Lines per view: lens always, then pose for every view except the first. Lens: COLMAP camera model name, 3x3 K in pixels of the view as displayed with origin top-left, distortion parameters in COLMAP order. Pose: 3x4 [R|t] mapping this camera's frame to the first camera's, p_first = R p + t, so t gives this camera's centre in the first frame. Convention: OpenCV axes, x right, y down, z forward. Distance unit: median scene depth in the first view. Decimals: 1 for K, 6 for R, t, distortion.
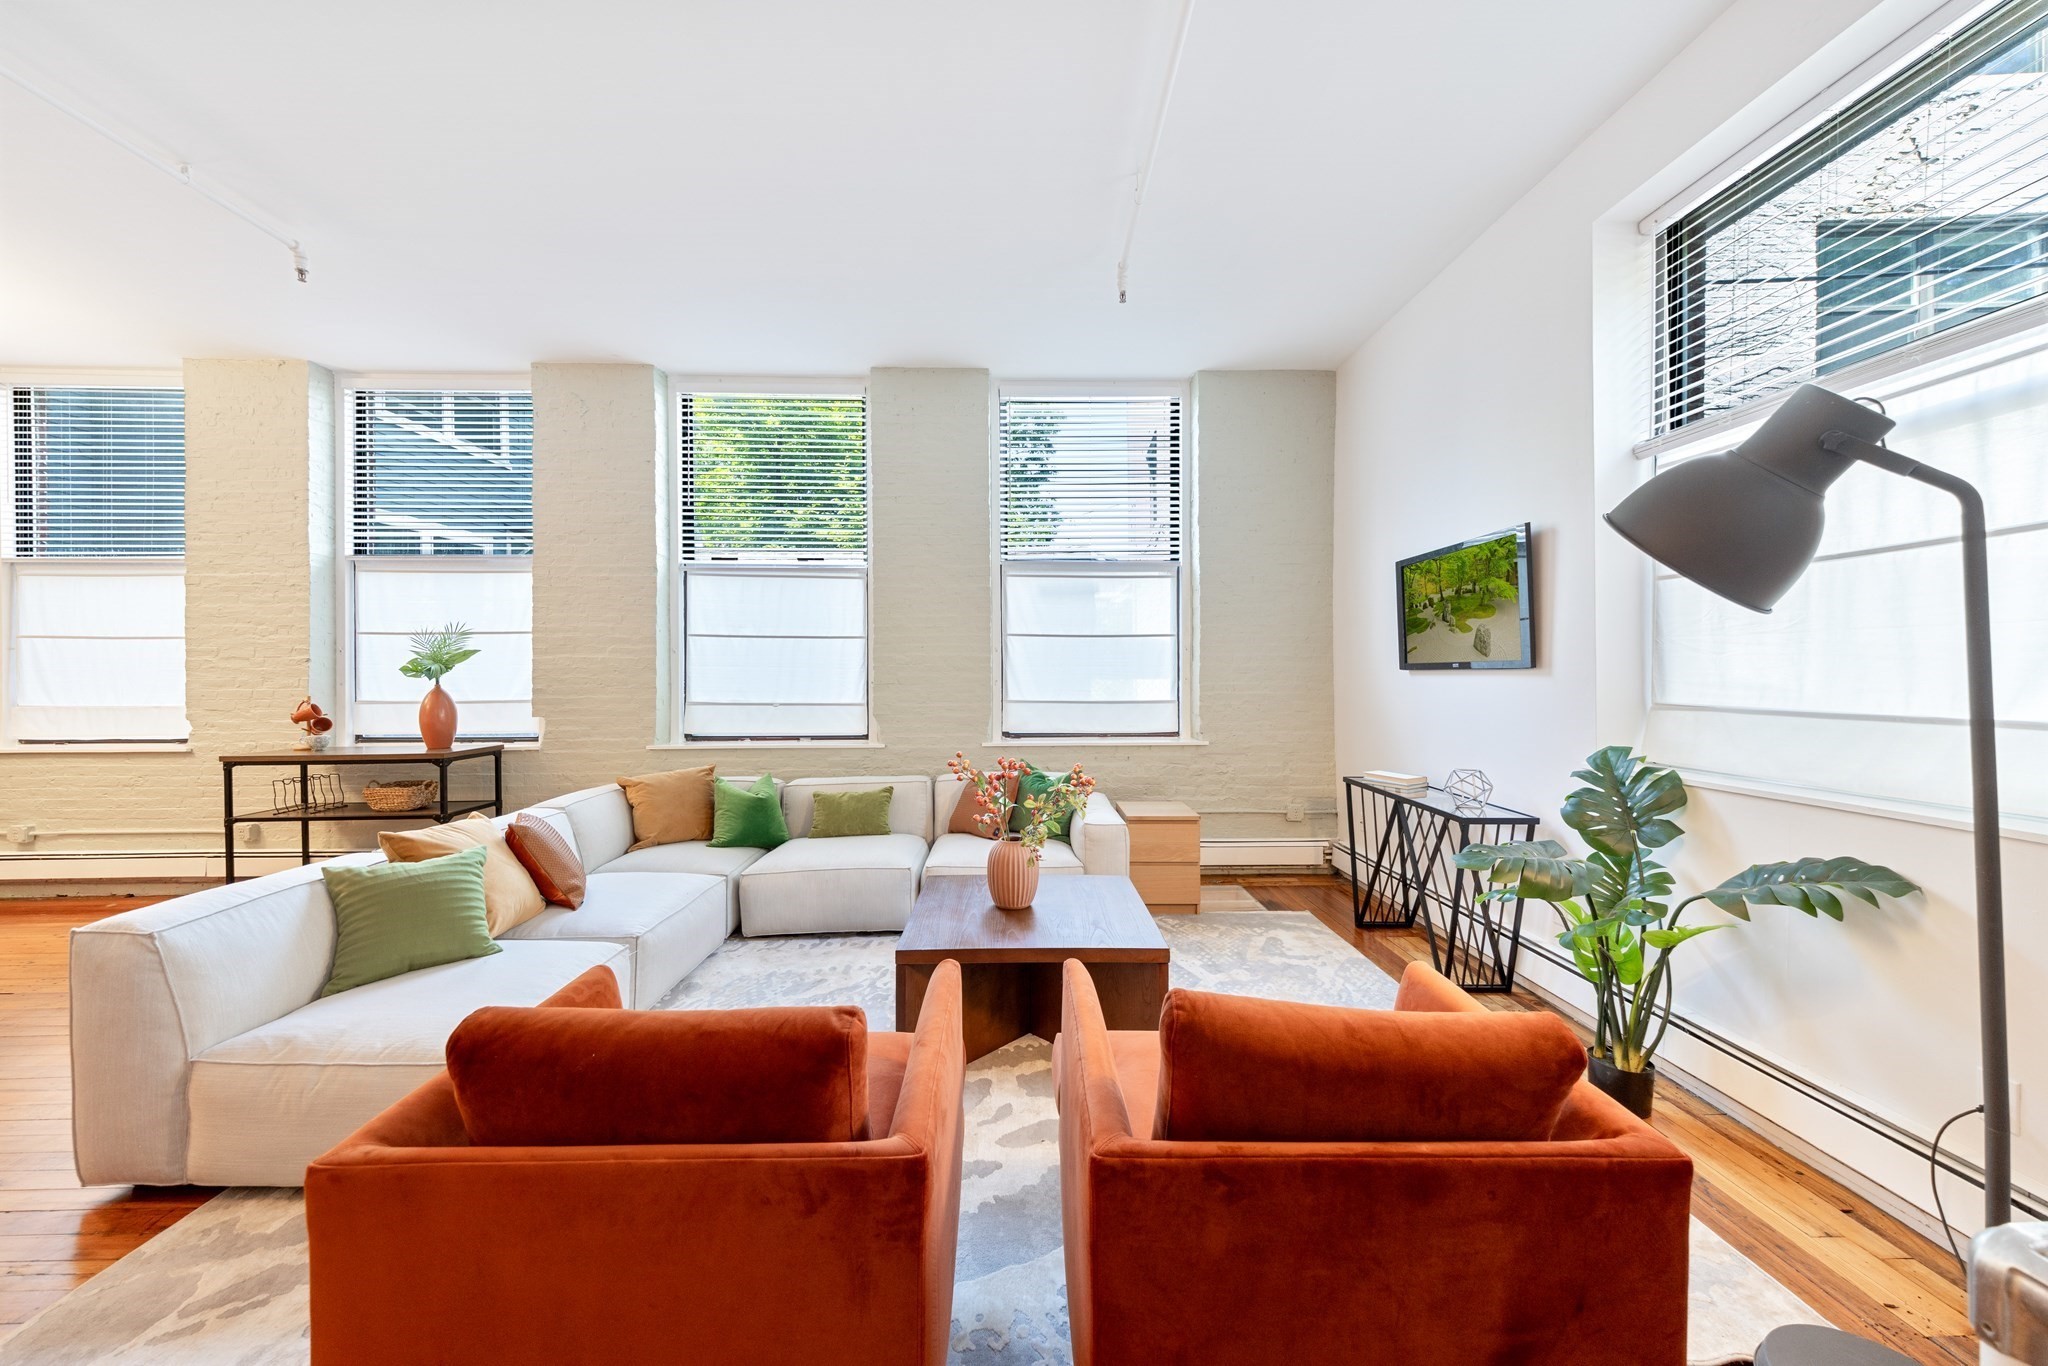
lens RADIAL K [[749.6, 0, 1024.0], [0, 749.6, 676.0], [0, 0, 1]] dist [0.002162, 0.000139]
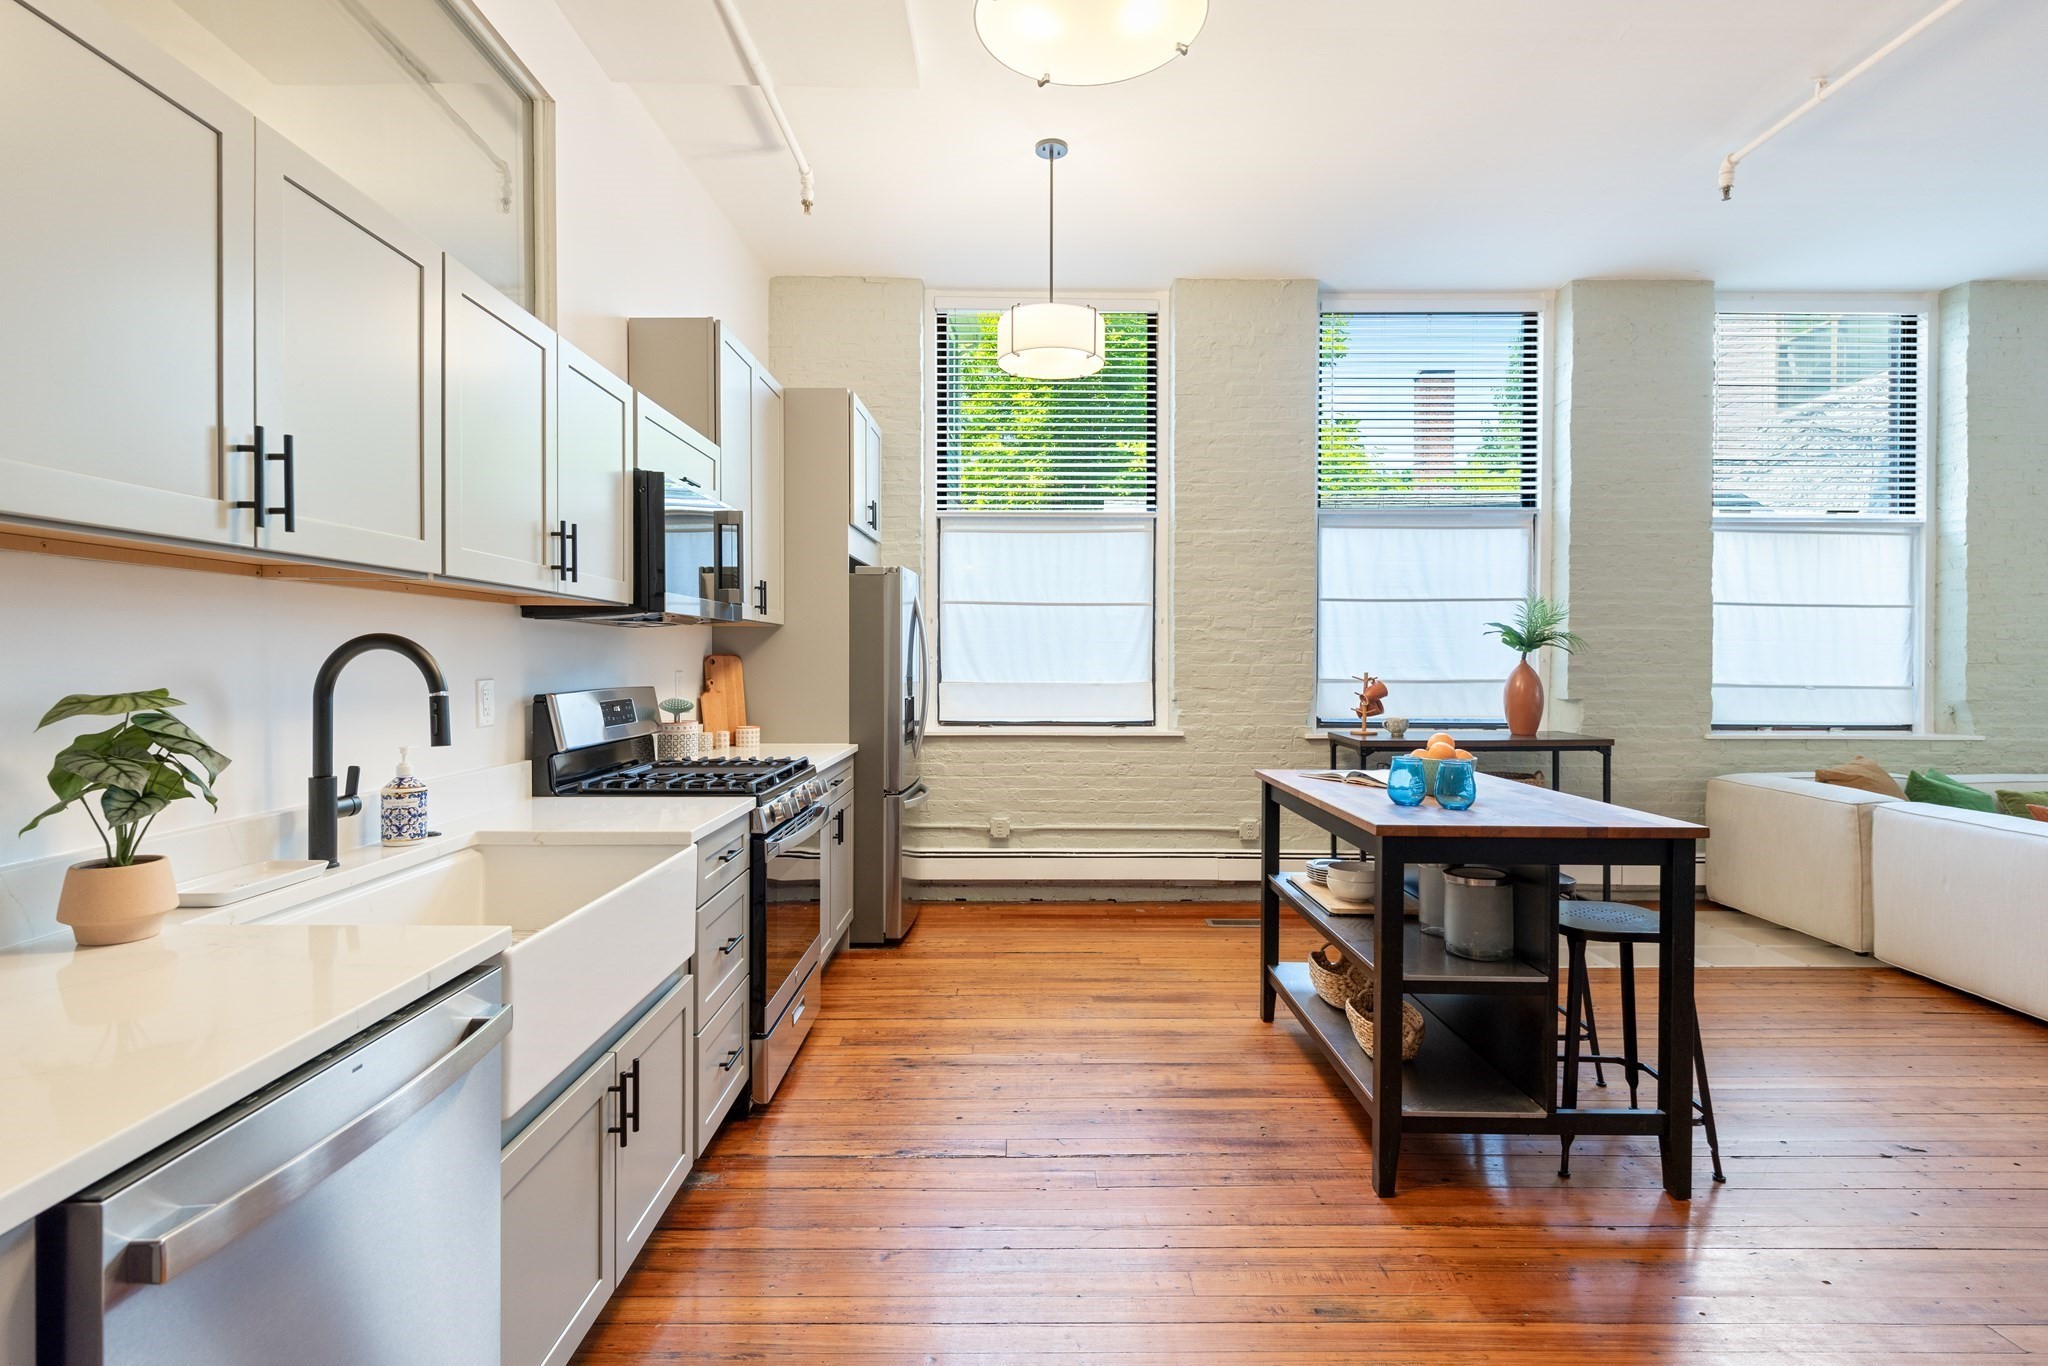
lens RADIAL K [[981.3, 0, 1033.9], [0, 981.3, 664.2], [0, 0, 1]] dist [0.016098, -0.000590]
pose [[0.999694, 0.007181, -0.023653, -1.253083], [-0.007006, 0.999948, 0.007448, 0.010808], [0.023706, -0.007280, 0.999692, -0.132794]]
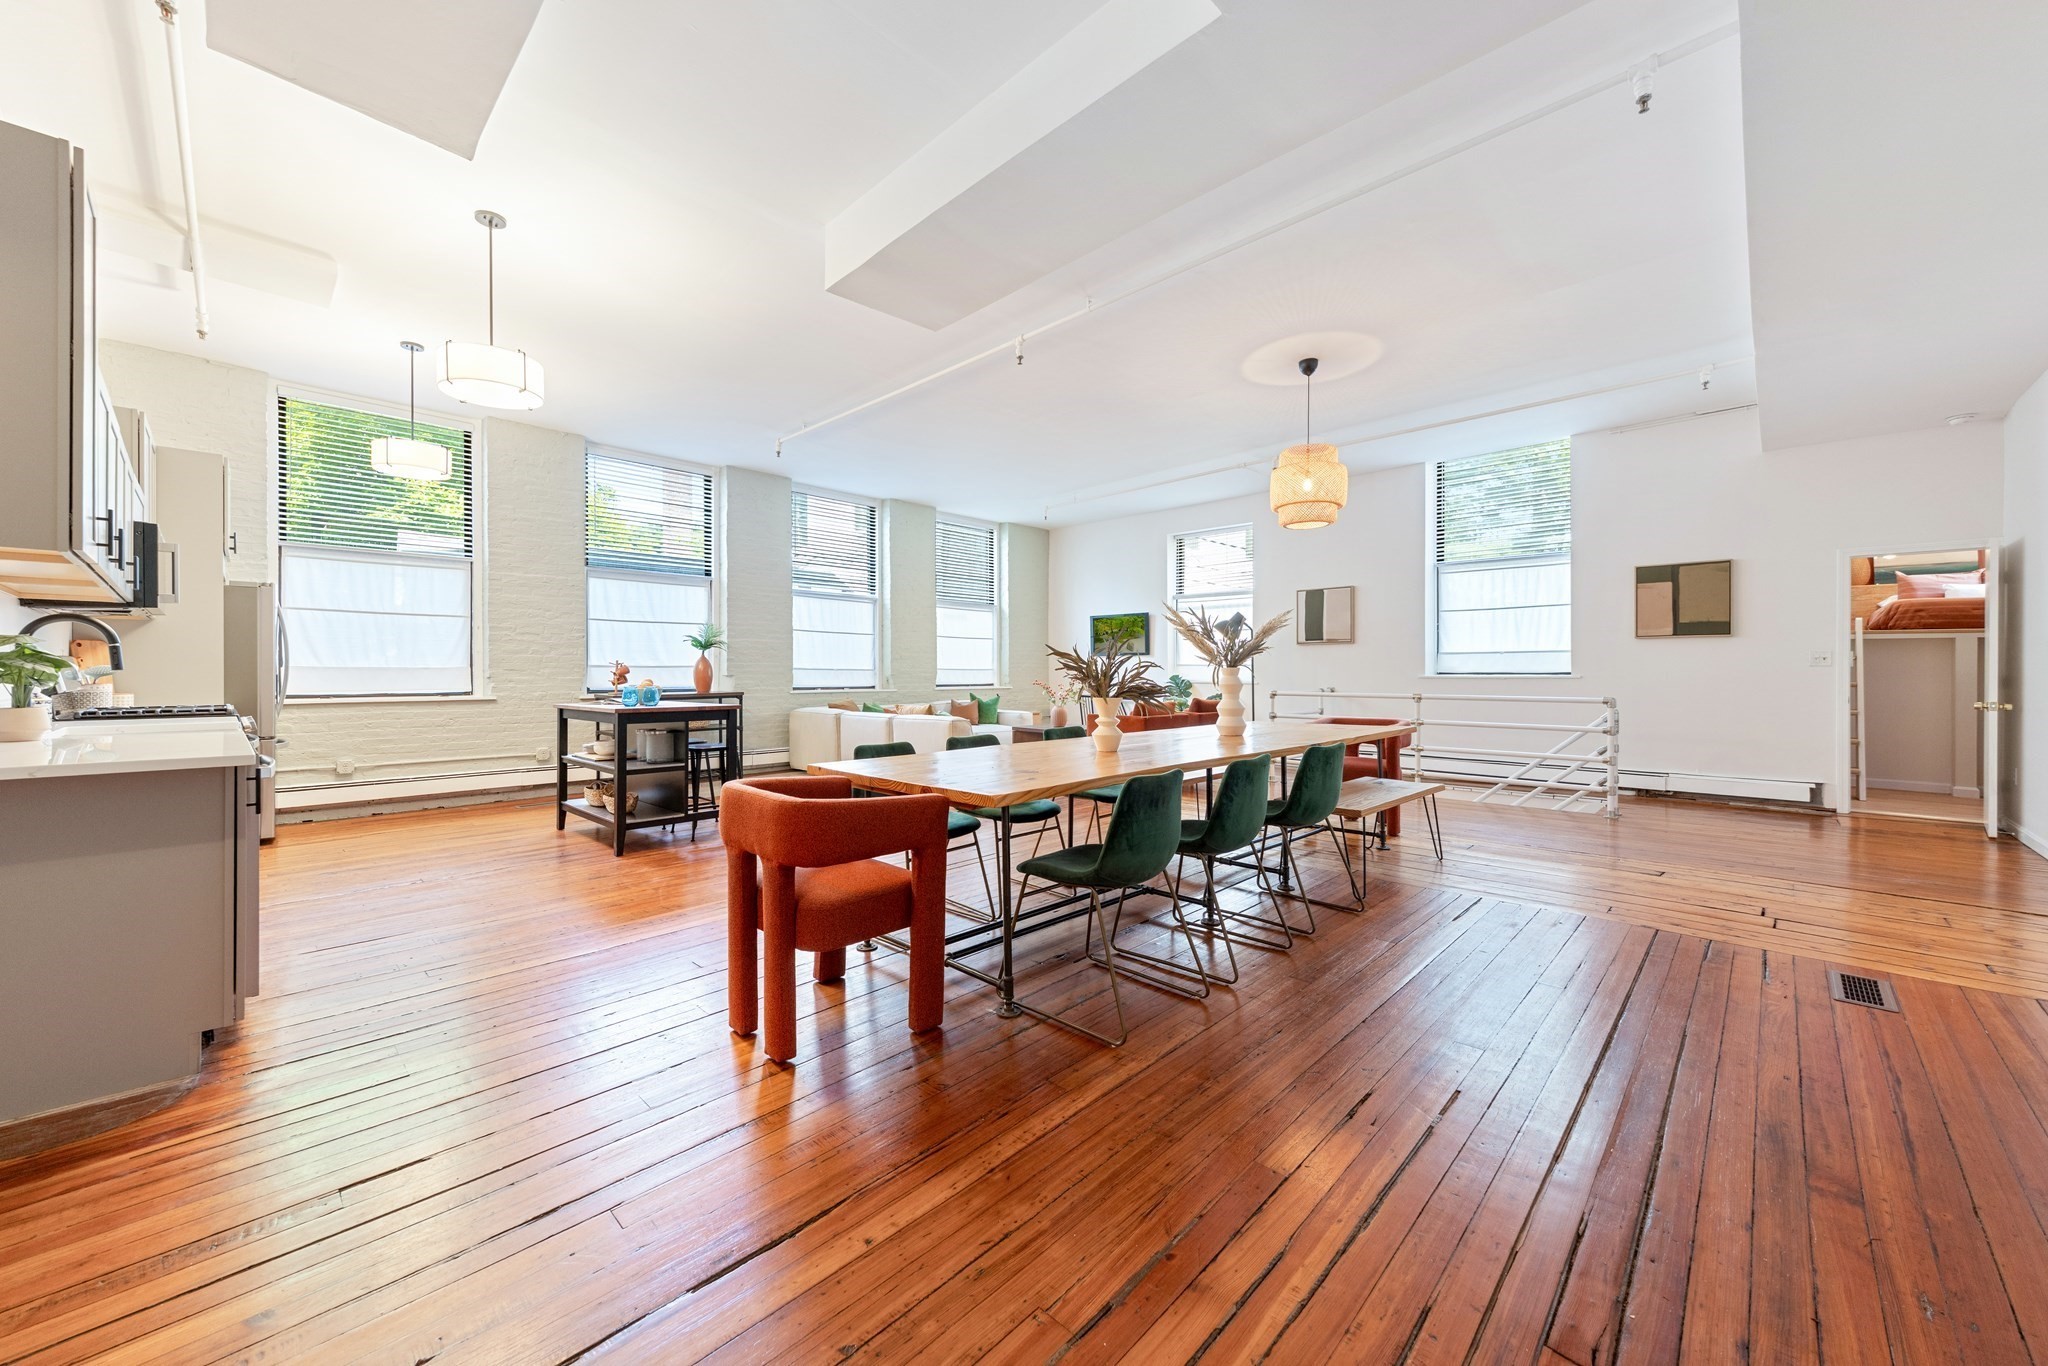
lens RADIAL K [[765.3, 0, 1019.8], [0, 765.3, 674.9], [0, 0, 1]] dist [0.000899, -0.000145]
pose [[0.715212, 0.001192, 0.698906, -1.404492], [-0.003533, 0.999992, 0.001910, 0.048816], [-0.698898, -0.003835, 0.715211, -0.694408]]
